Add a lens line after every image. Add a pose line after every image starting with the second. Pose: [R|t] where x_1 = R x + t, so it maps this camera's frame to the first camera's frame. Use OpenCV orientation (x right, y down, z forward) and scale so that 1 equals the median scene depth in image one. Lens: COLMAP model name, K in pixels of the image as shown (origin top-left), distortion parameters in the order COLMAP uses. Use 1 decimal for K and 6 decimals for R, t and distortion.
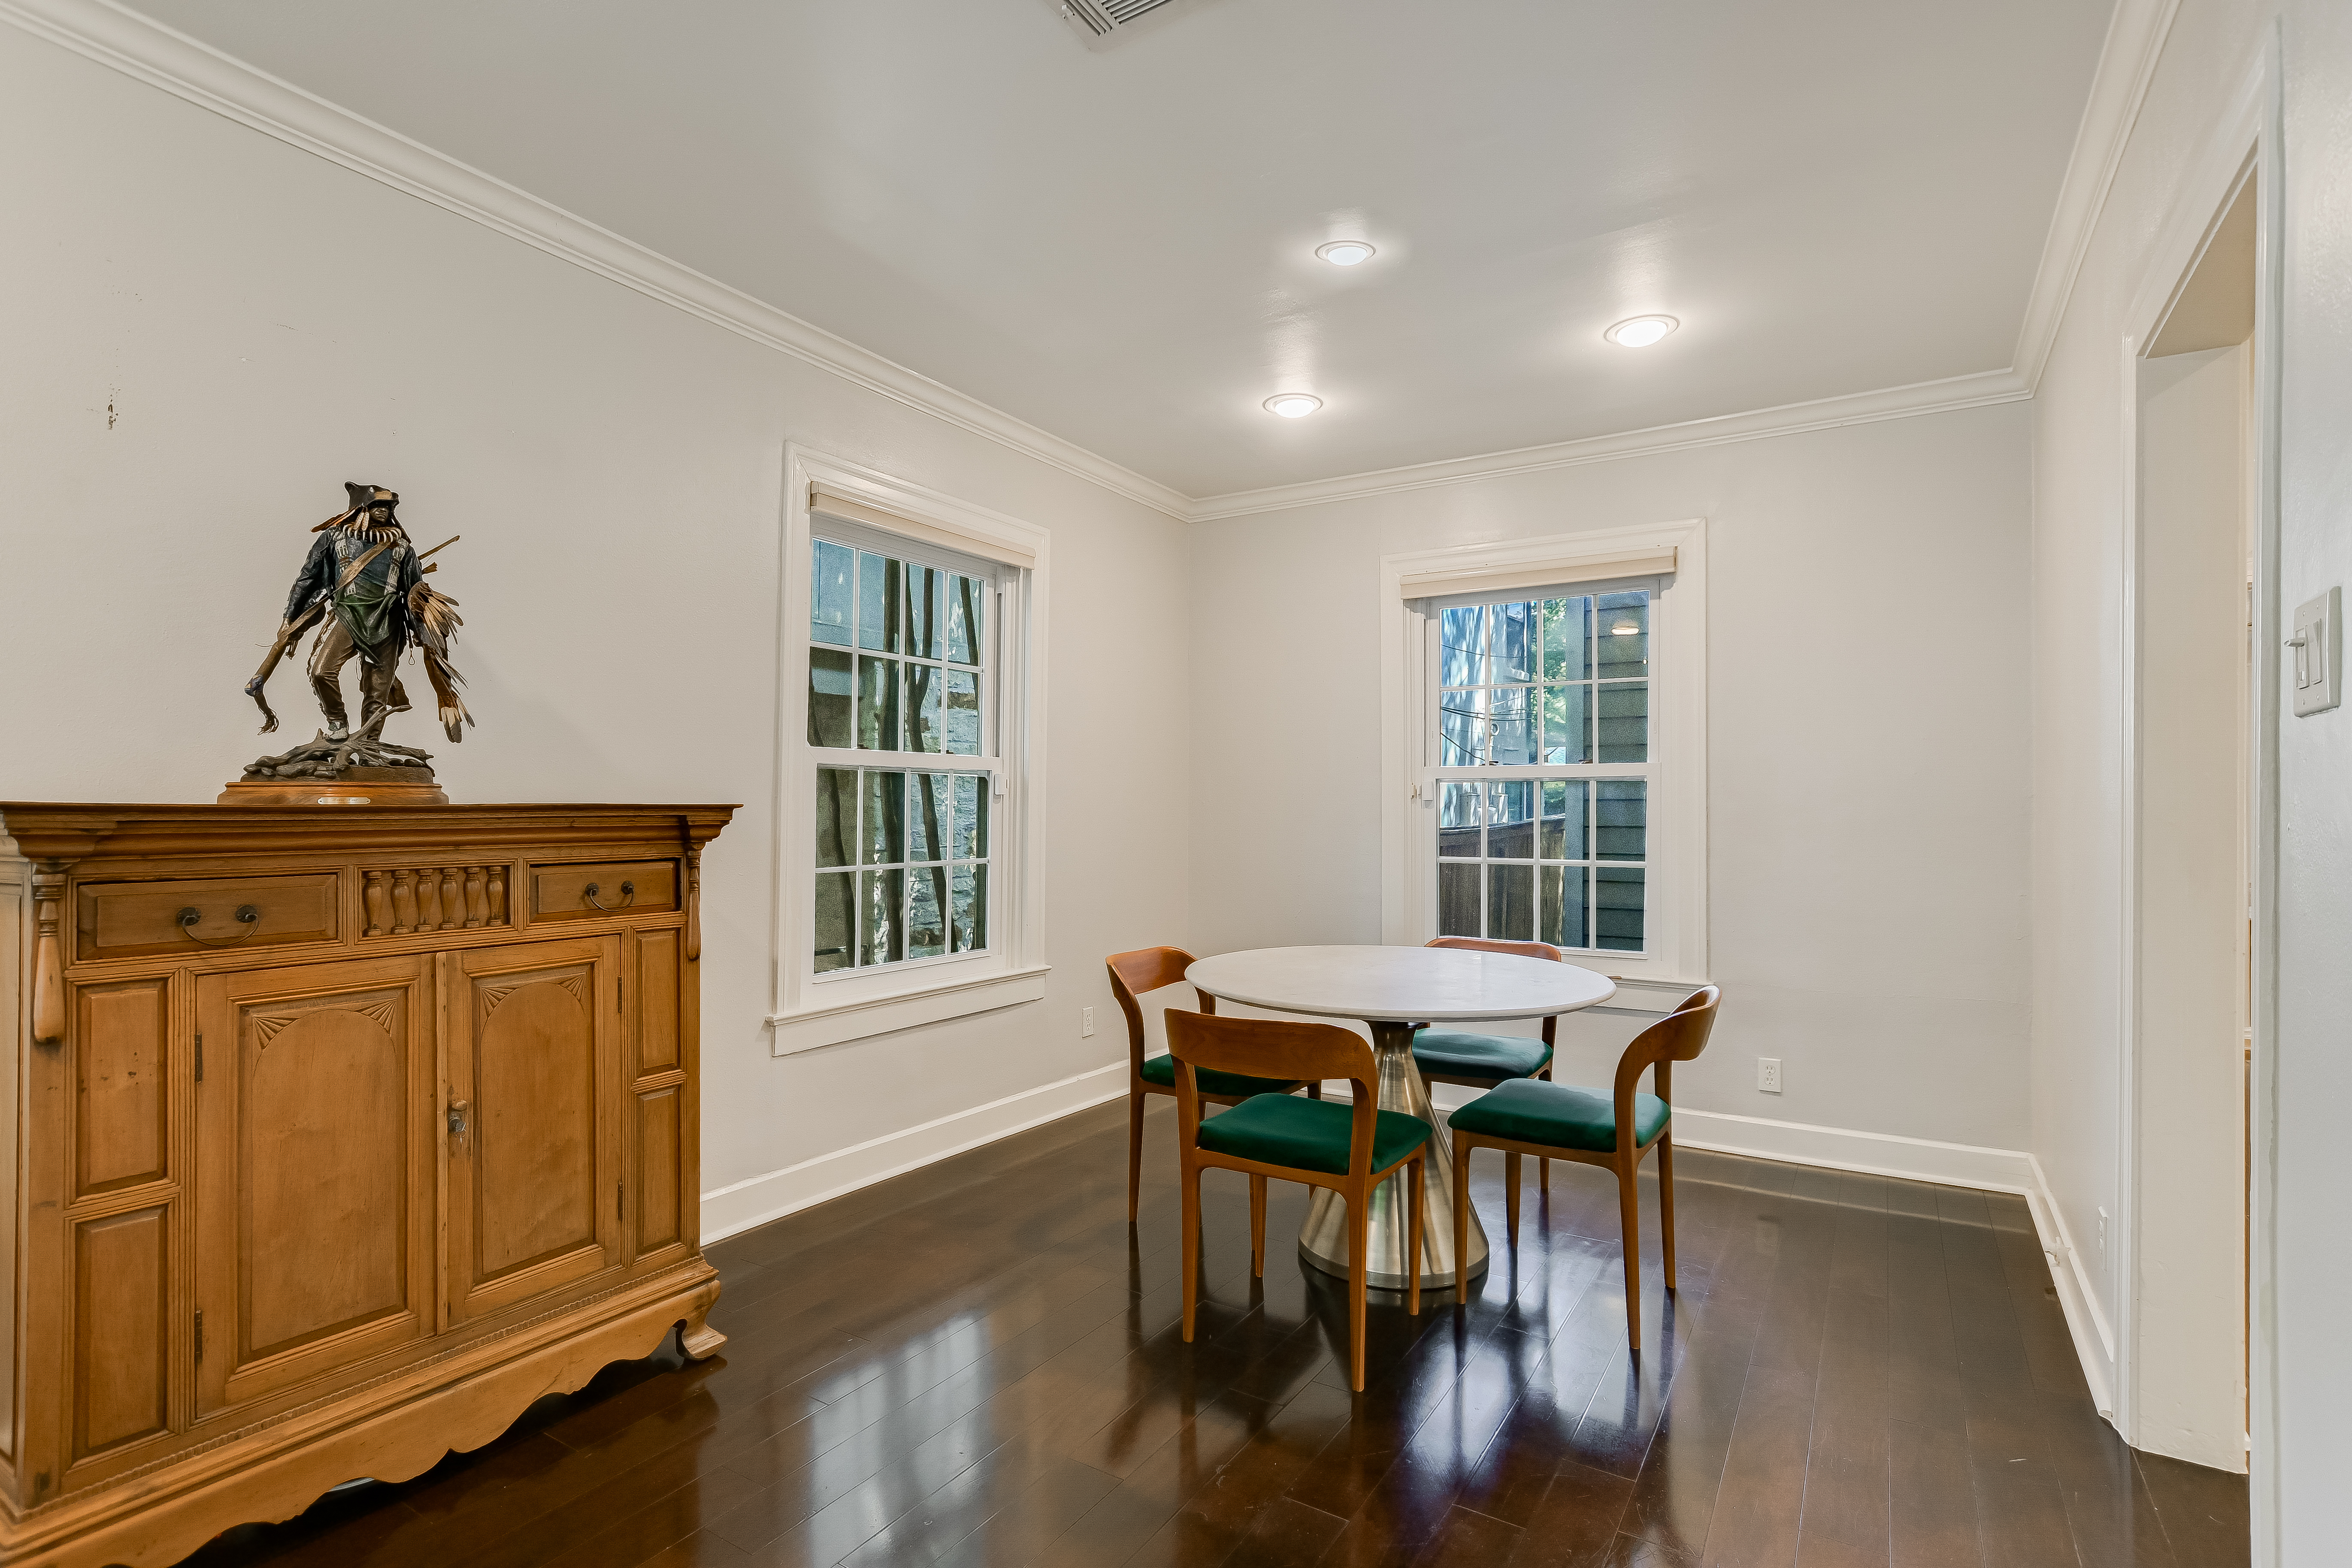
lens RADIAL K [[1126.5, 0, 1181.3], [0, 1126.5, 818.3], [0, 0, 1]] dist [0.001910, 0.001151]
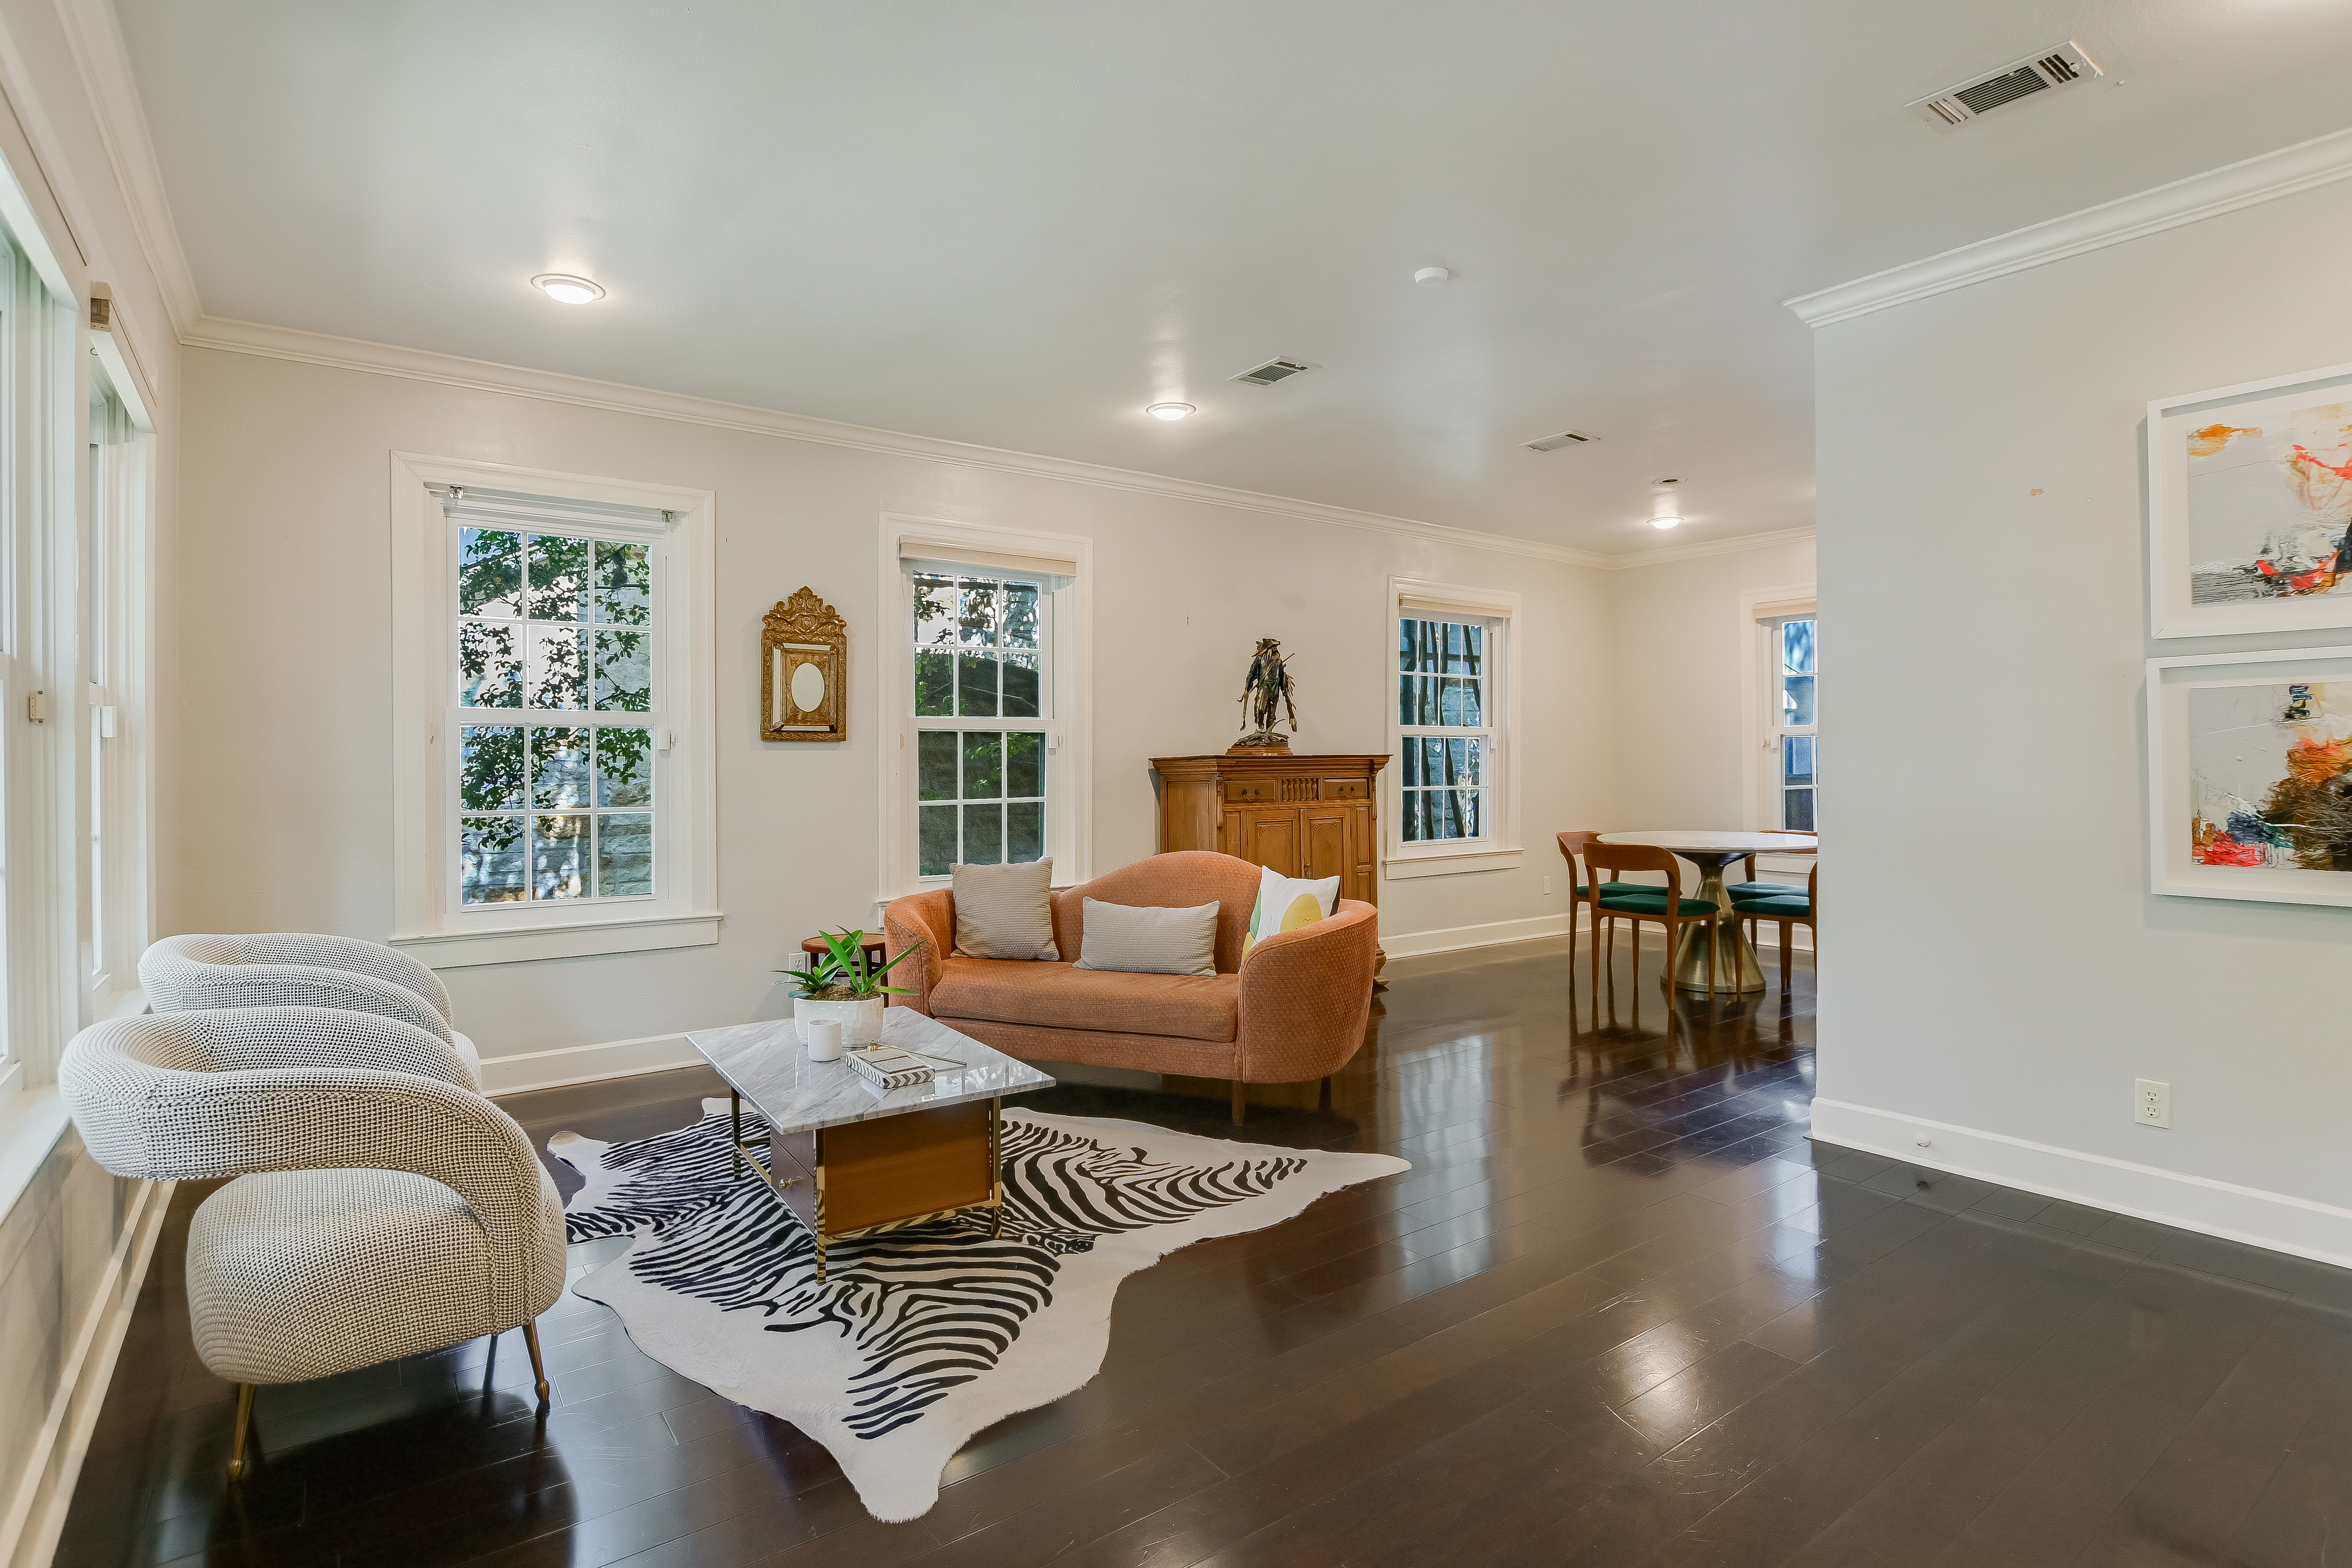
lens RADIAL K [[1171.9, 0, 1177.6], [0, 1171.9, 767.5], [0, 0, 1]] dist [-0.001531, 0.000047]
pose [[0.926937, -0.007142, -0.375150, 0.139071], [0.006550, 0.999974, -0.002851, 0.023087], [0.375161, 0.000186, 0.926960, -1.762132]]
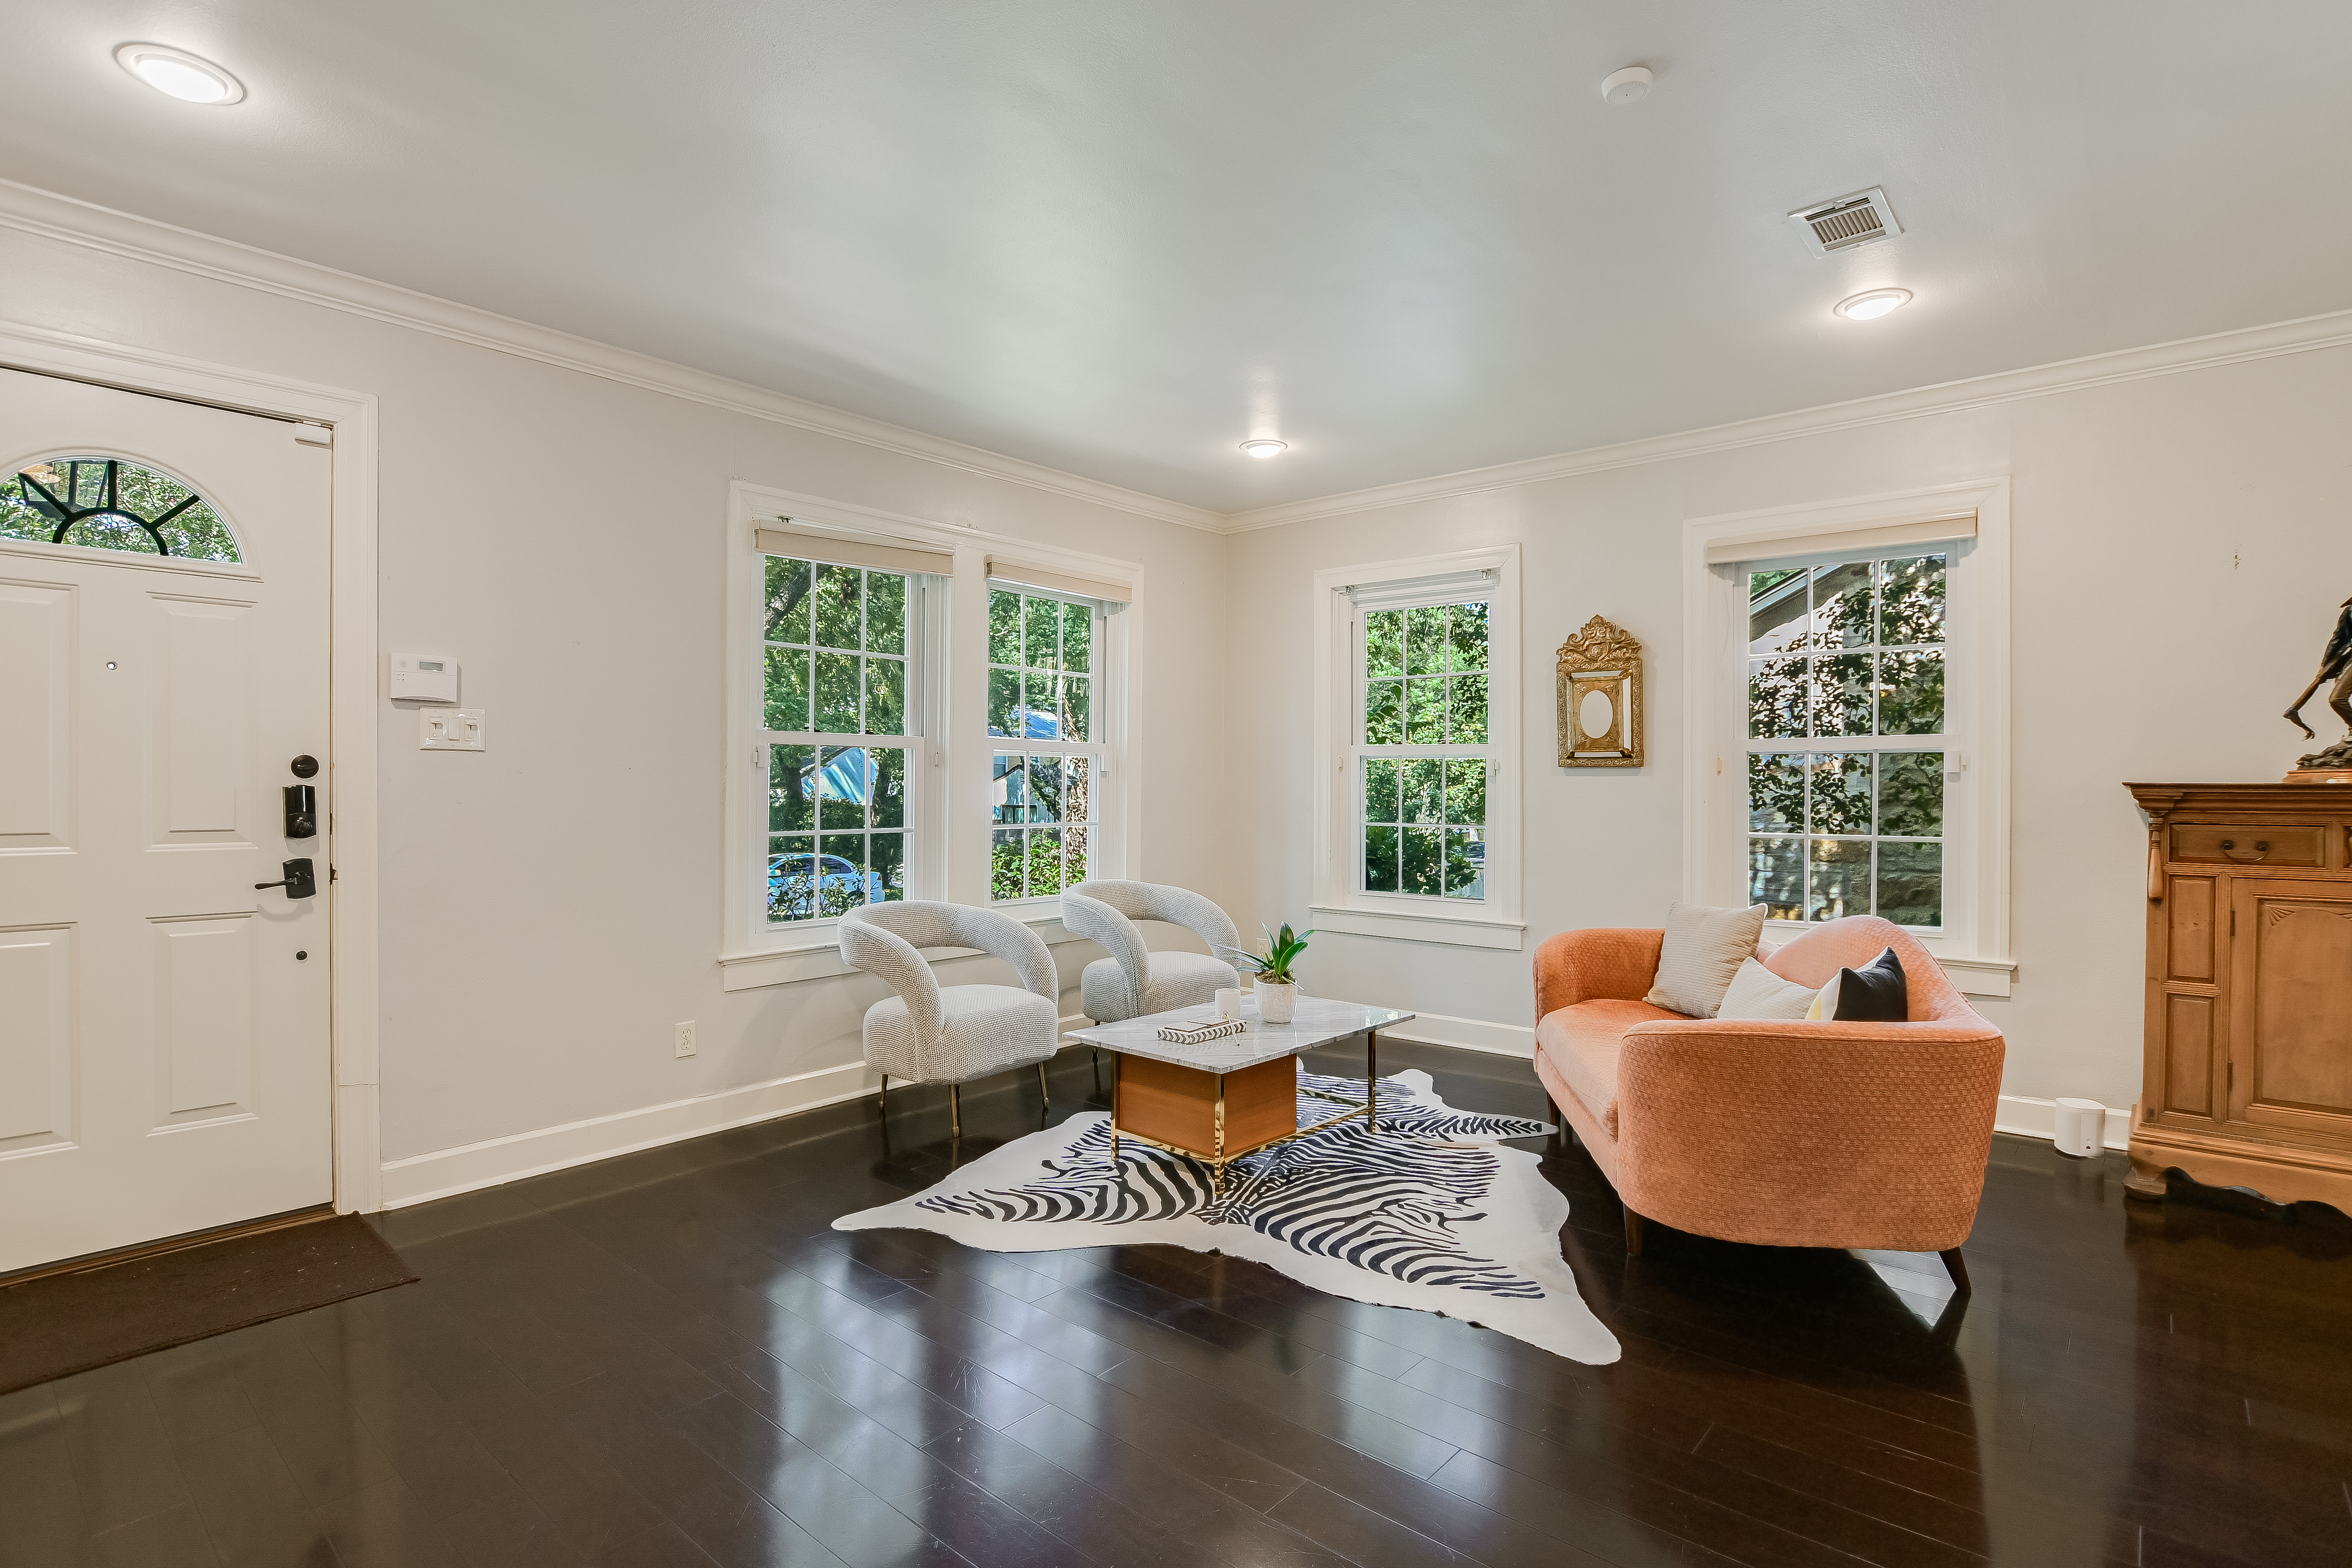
lens RADIAL K [[1145.0, 0, 1159.0], [0, 1145.0, 789.8], [0, 0, 1]] dist [-0.018389, -0.000127]
pose [[-0.158123, -0.000554, -0.987419, 1.020821], [-0.010199, 0.999947, 0.001073, 0.011479], [0.987367, 0.010240, -0.158121, -0.361618]]
